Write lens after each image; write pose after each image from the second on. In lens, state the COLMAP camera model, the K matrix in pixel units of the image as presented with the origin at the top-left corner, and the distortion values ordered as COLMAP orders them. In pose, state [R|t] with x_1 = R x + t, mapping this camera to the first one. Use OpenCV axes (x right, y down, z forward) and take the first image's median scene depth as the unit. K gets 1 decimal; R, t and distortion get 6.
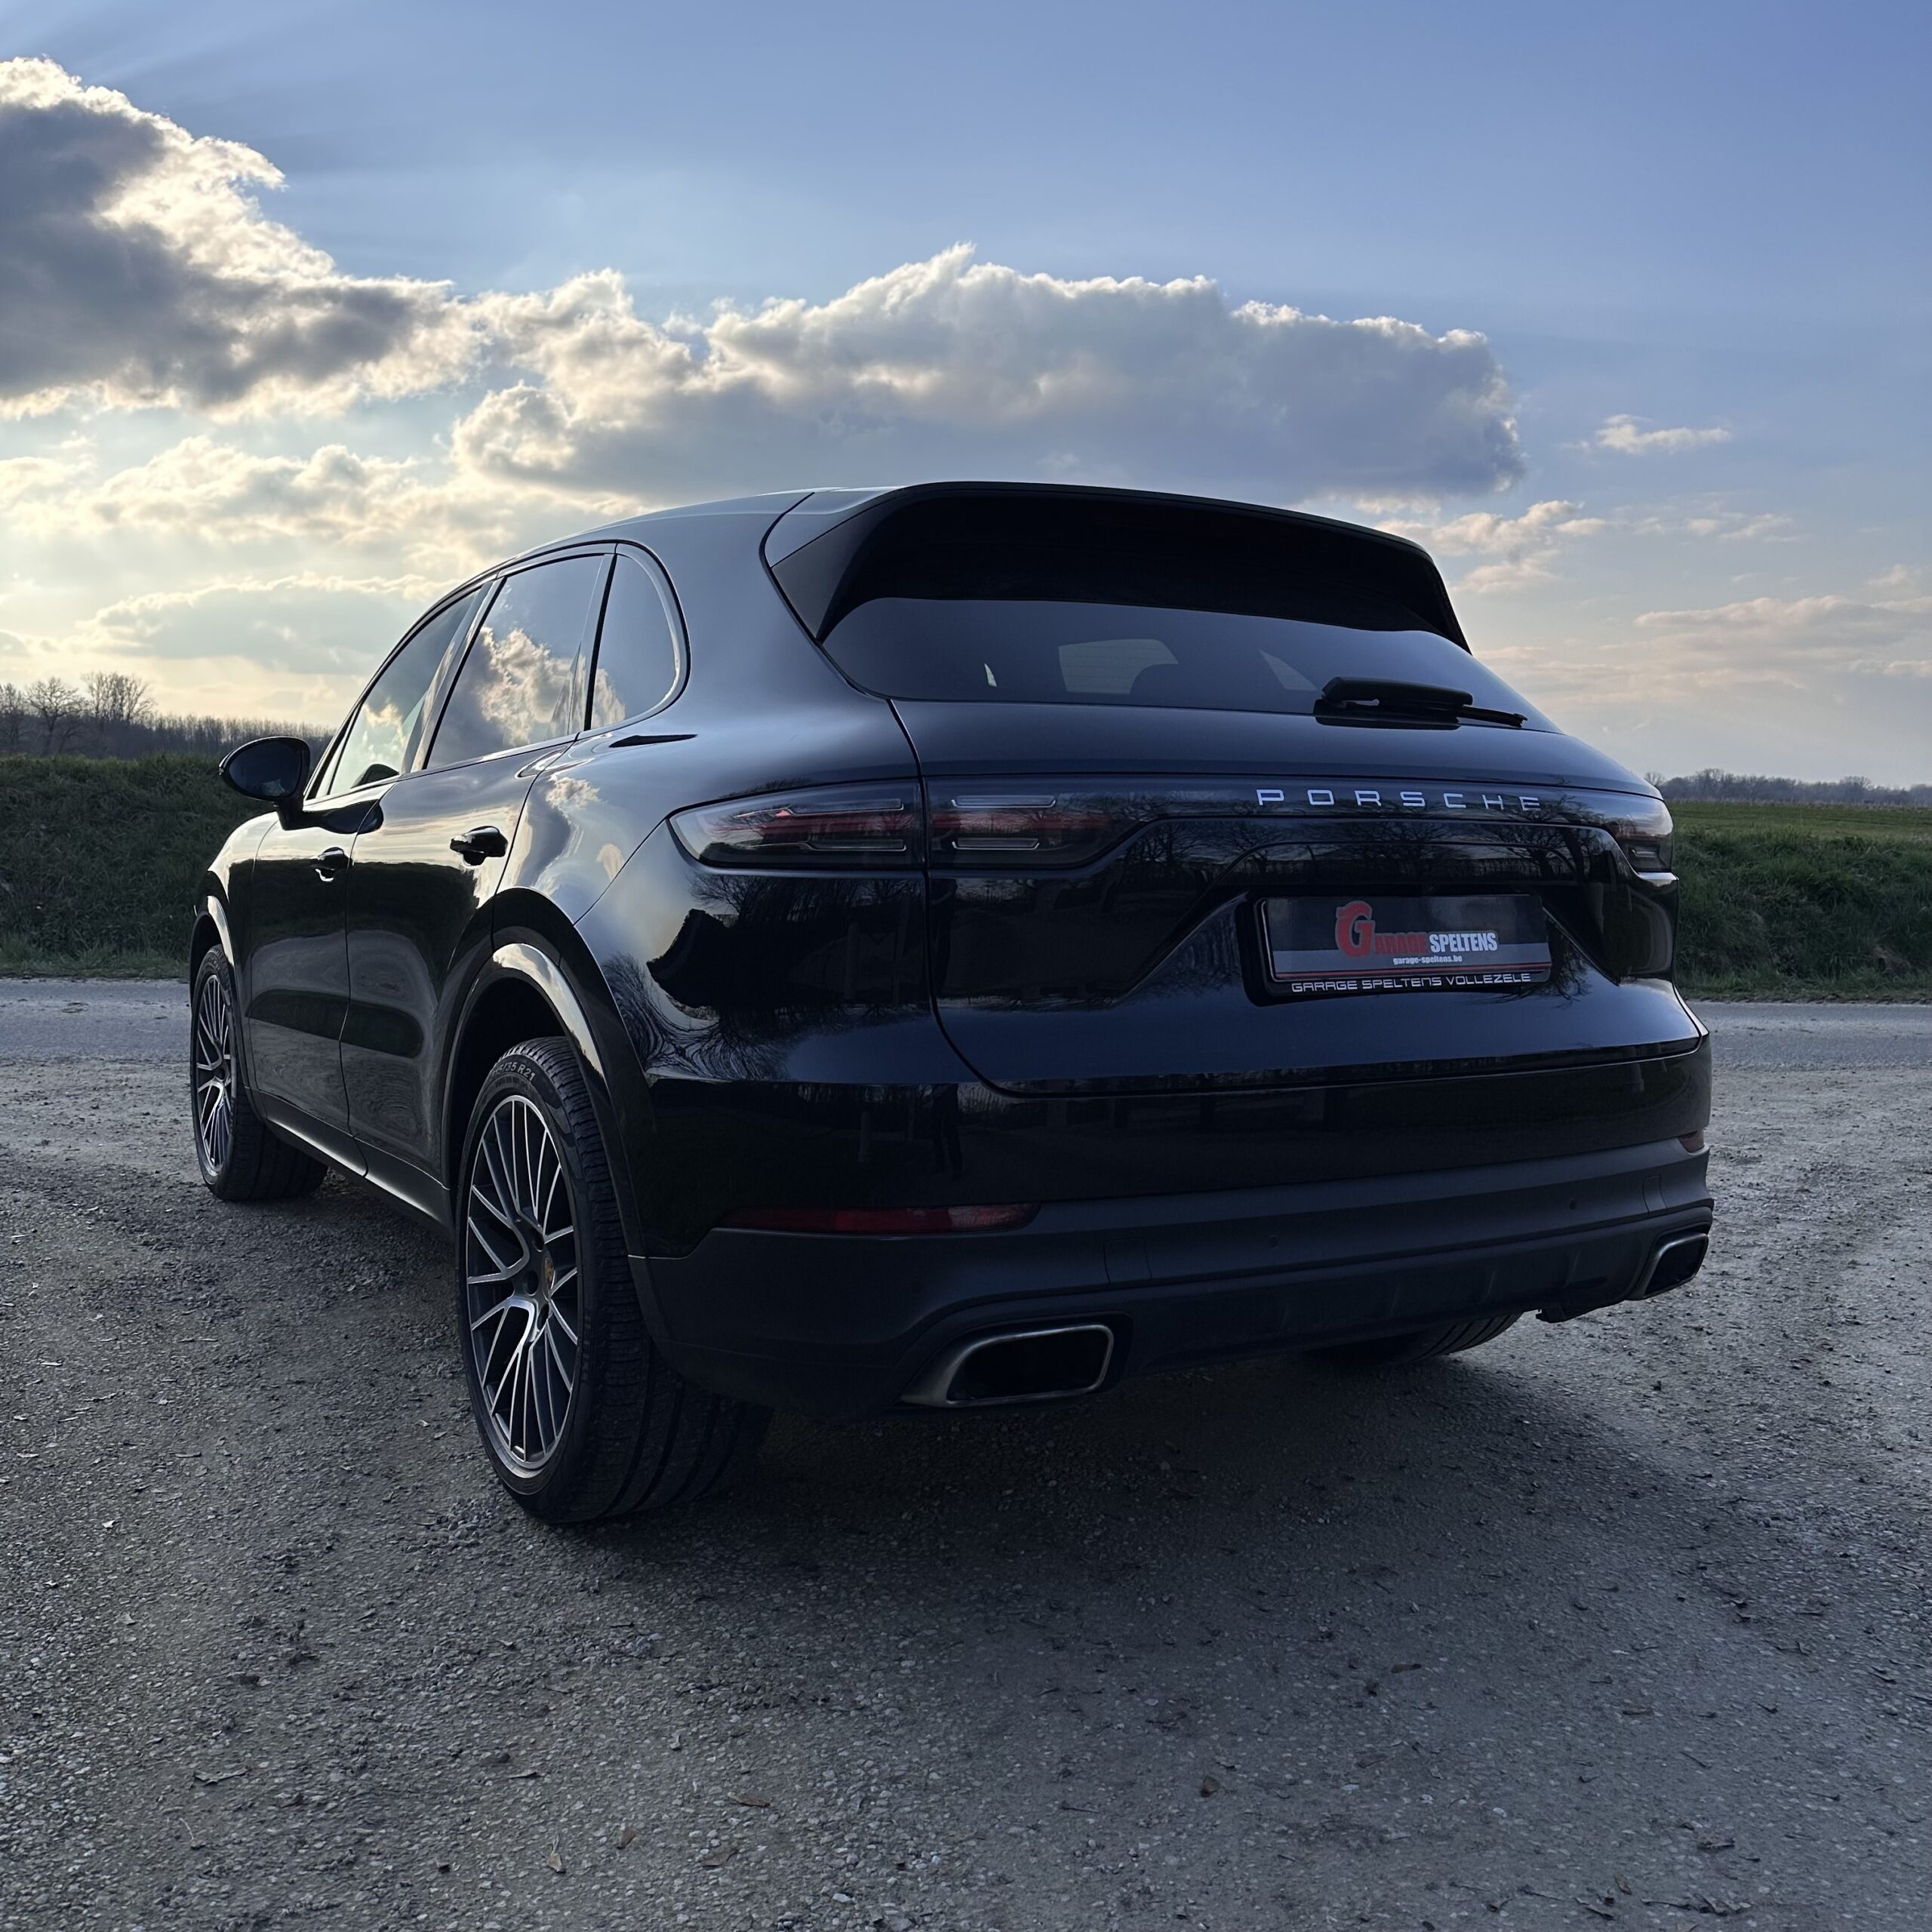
lens RADIAL K [[1871.9, 0, 986.1], [0, 1871.9, 997.1], [0, 0, 1]] dist [0.156348, -0.332034]
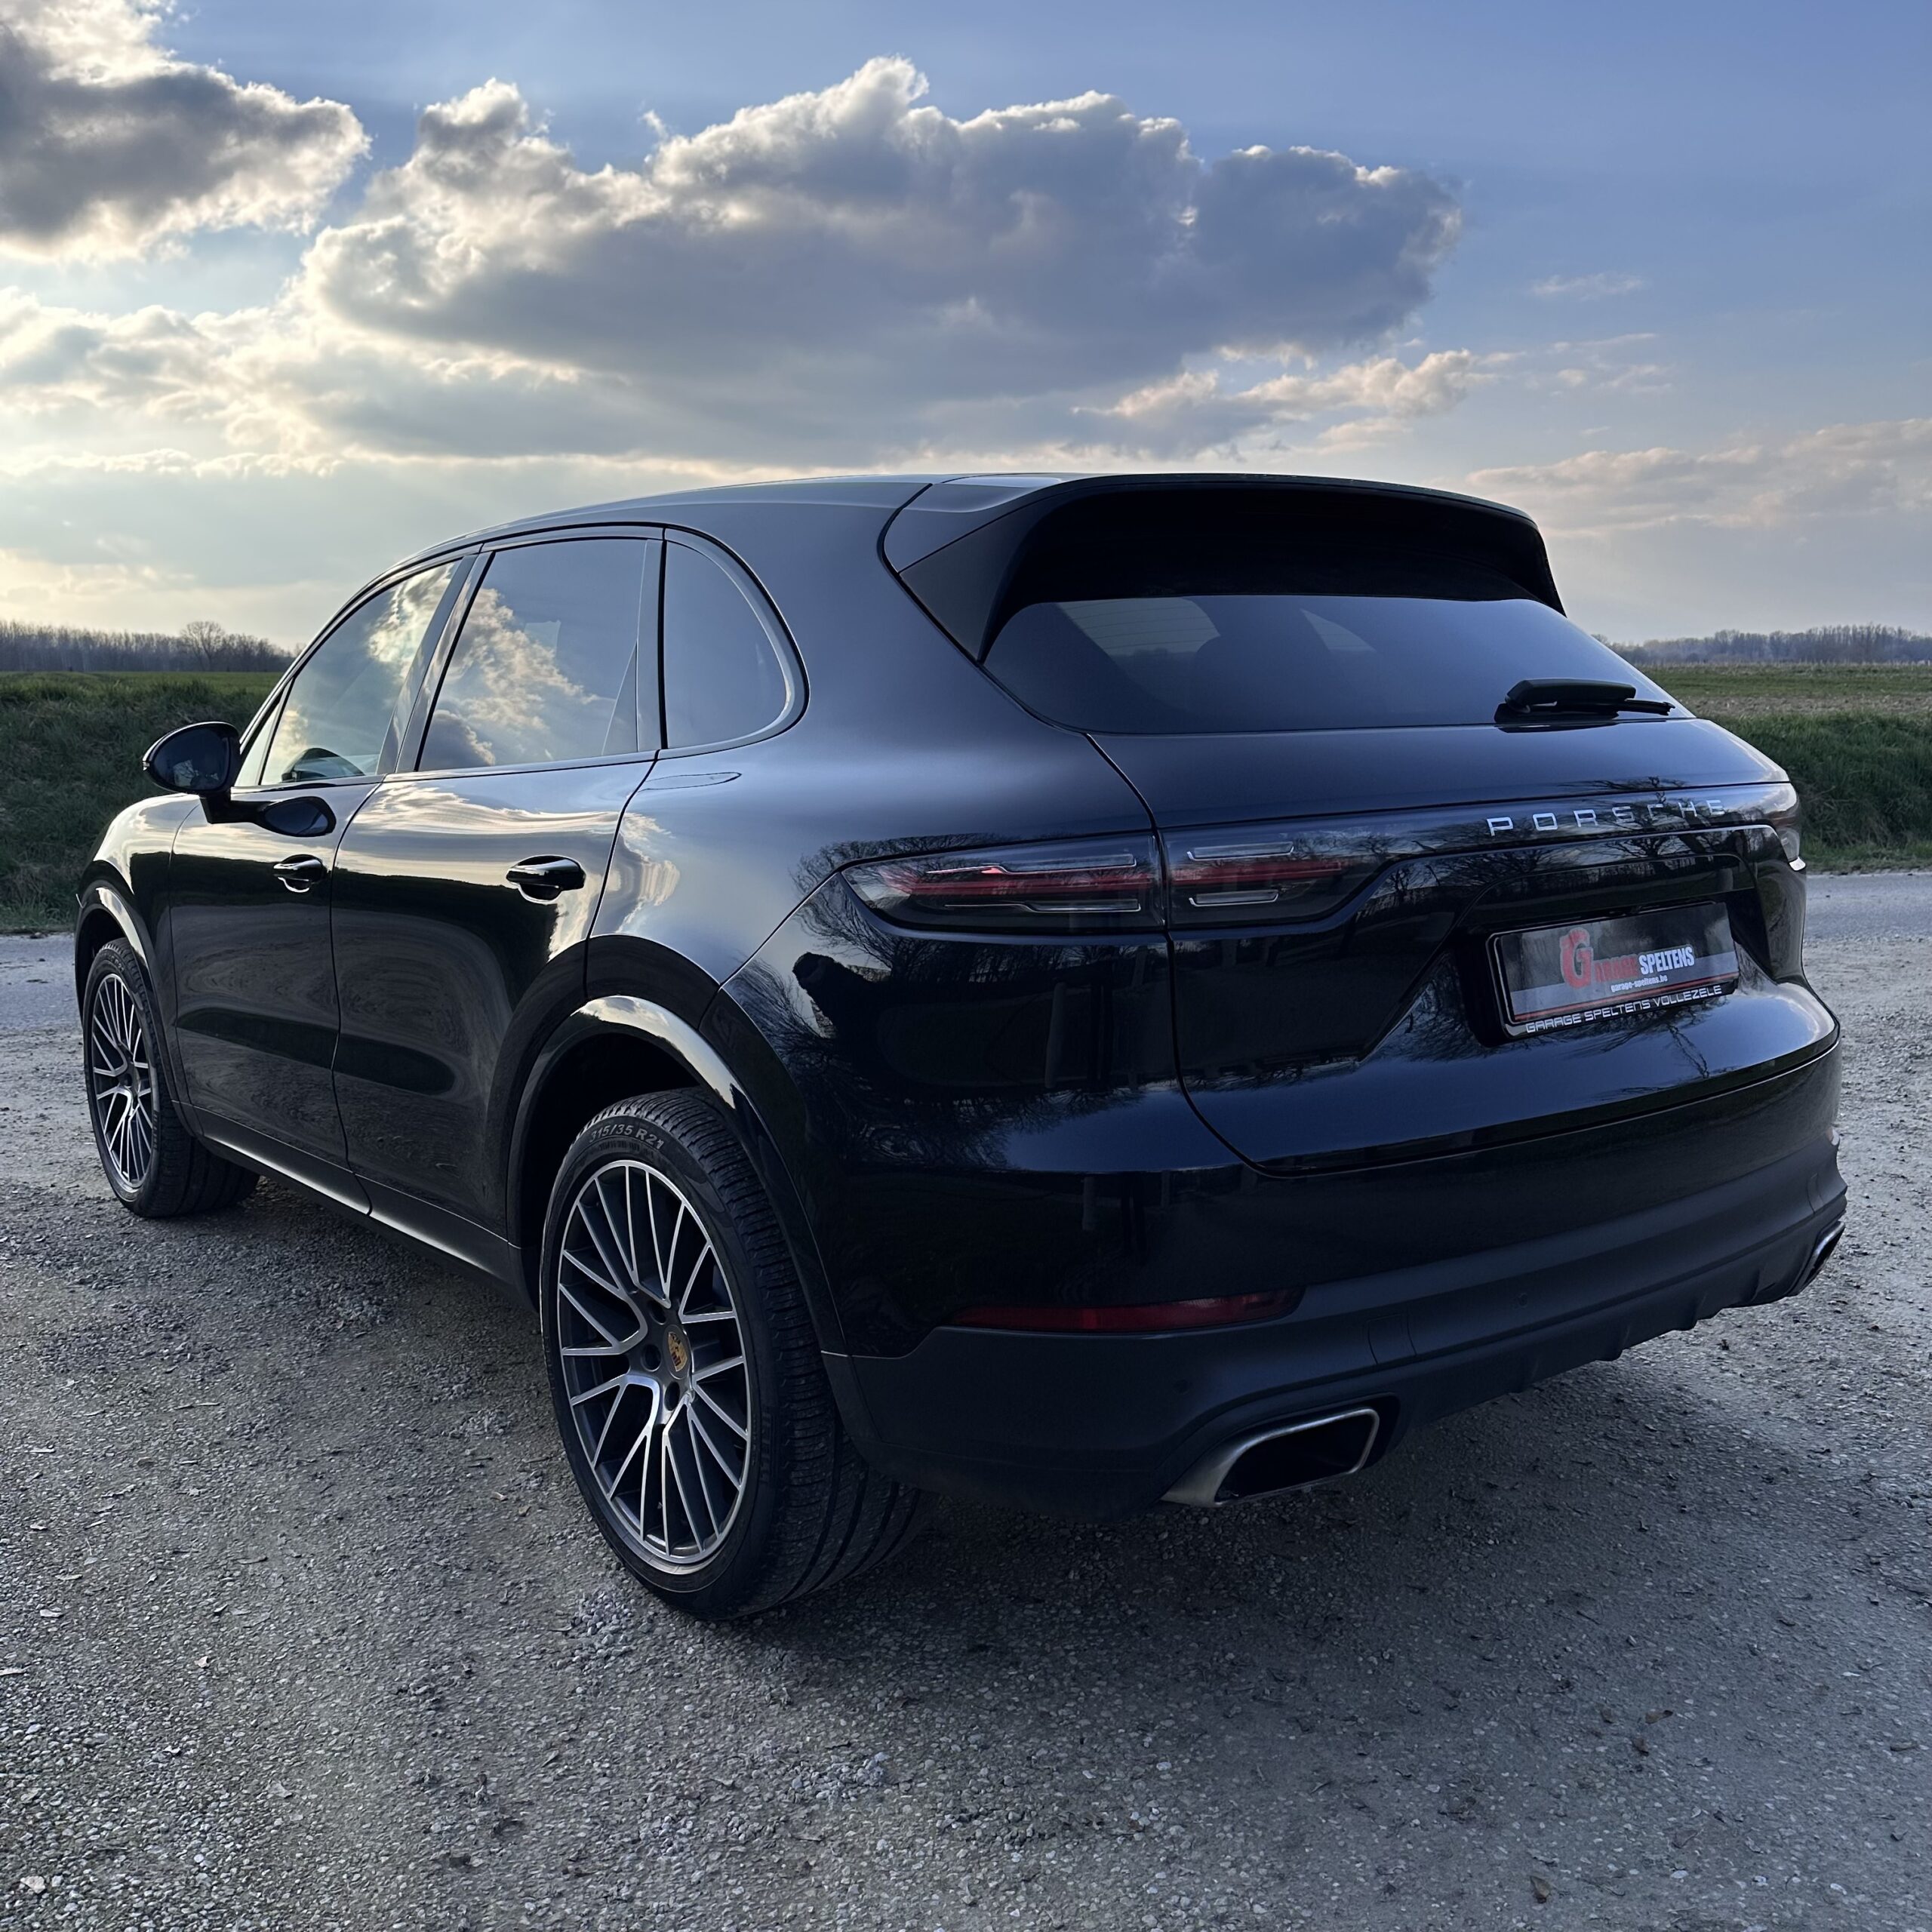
lens RADIAL K [[1888.6, 0, 1016.8], [0, 1888.6, 1000.1], [0, 0, 1]] dist [0.058376, -0.086563]
pose [[0.990738, -0.049634, 0.126389, -0.186039], [0.041489, 0.996938, 0.066288, -0.081926], [-0.129292, -0.060430, 0.989764, 0.083792]]
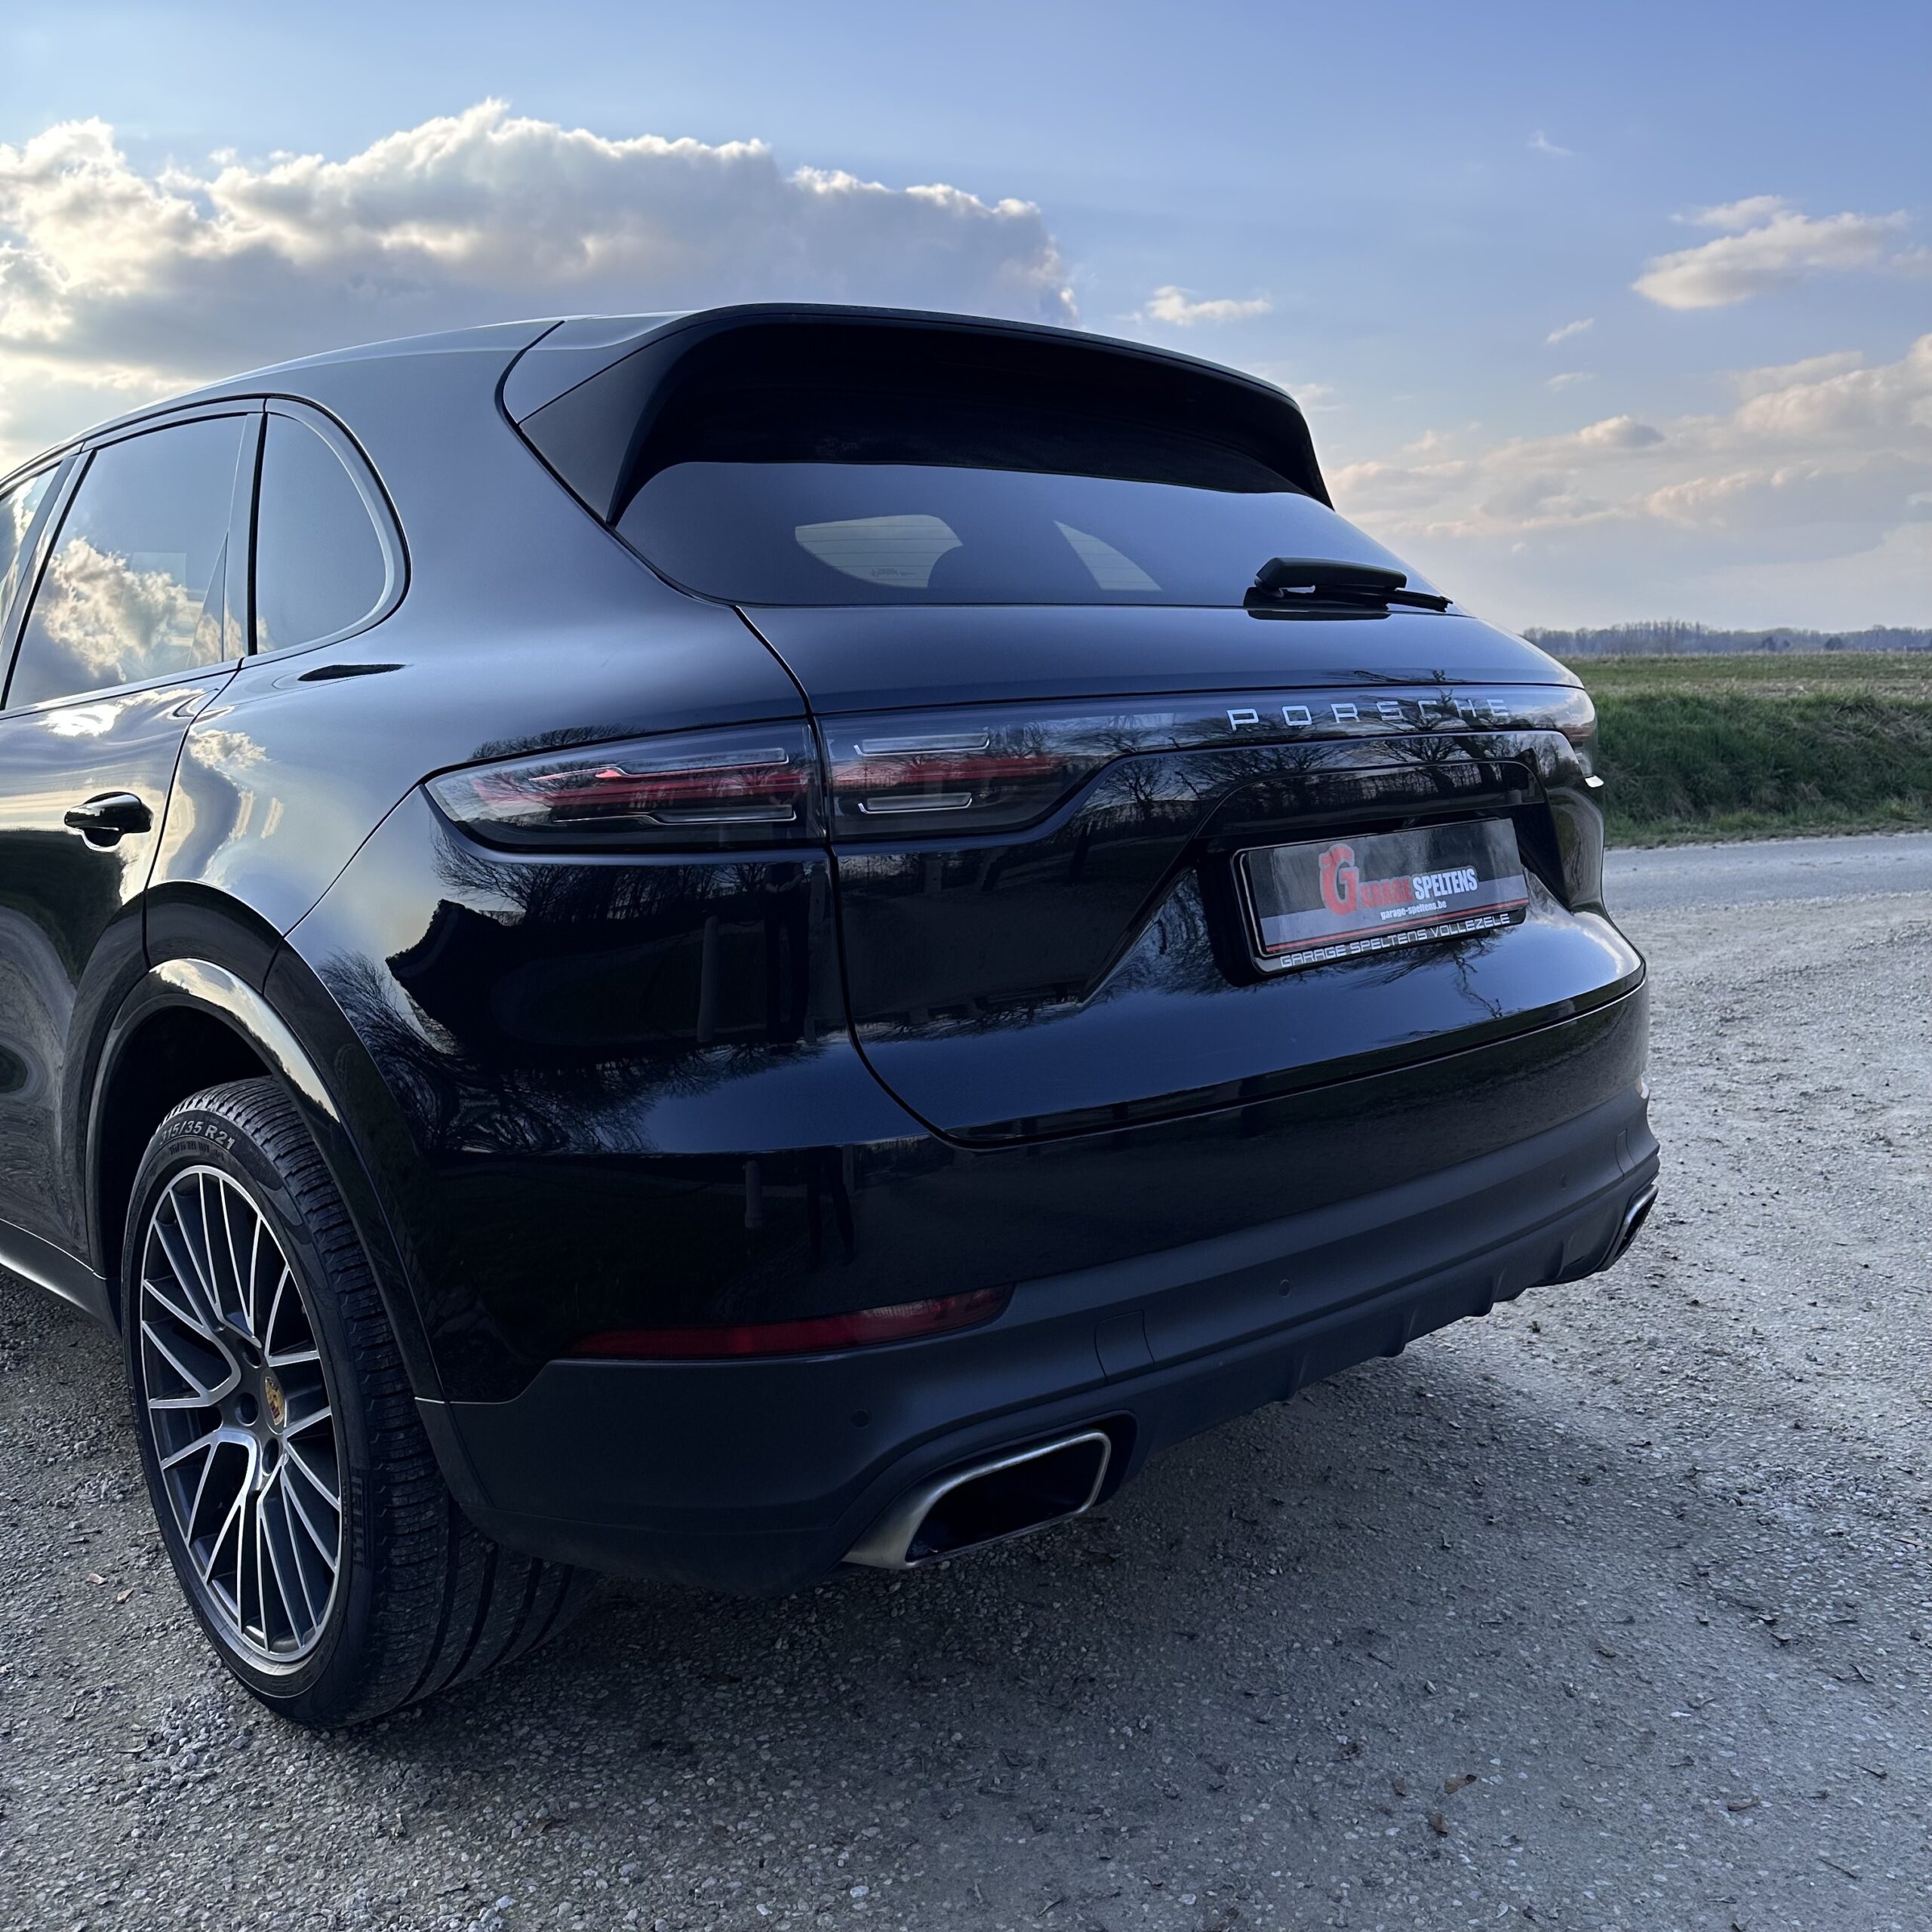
lens RADIAL K [[1888.6, 0, 1016.8], [0, 1888.6, 1000.1], [0, 0, 1]] dist [0.058376, -0.086563]
pose [[0.974516, -0.077359, 0.210555, -0.097728], [0.063772, 0.995465, 0.070583, -0.046109], [-0.215061, -0.055357, 0.975030, 0.229732]]
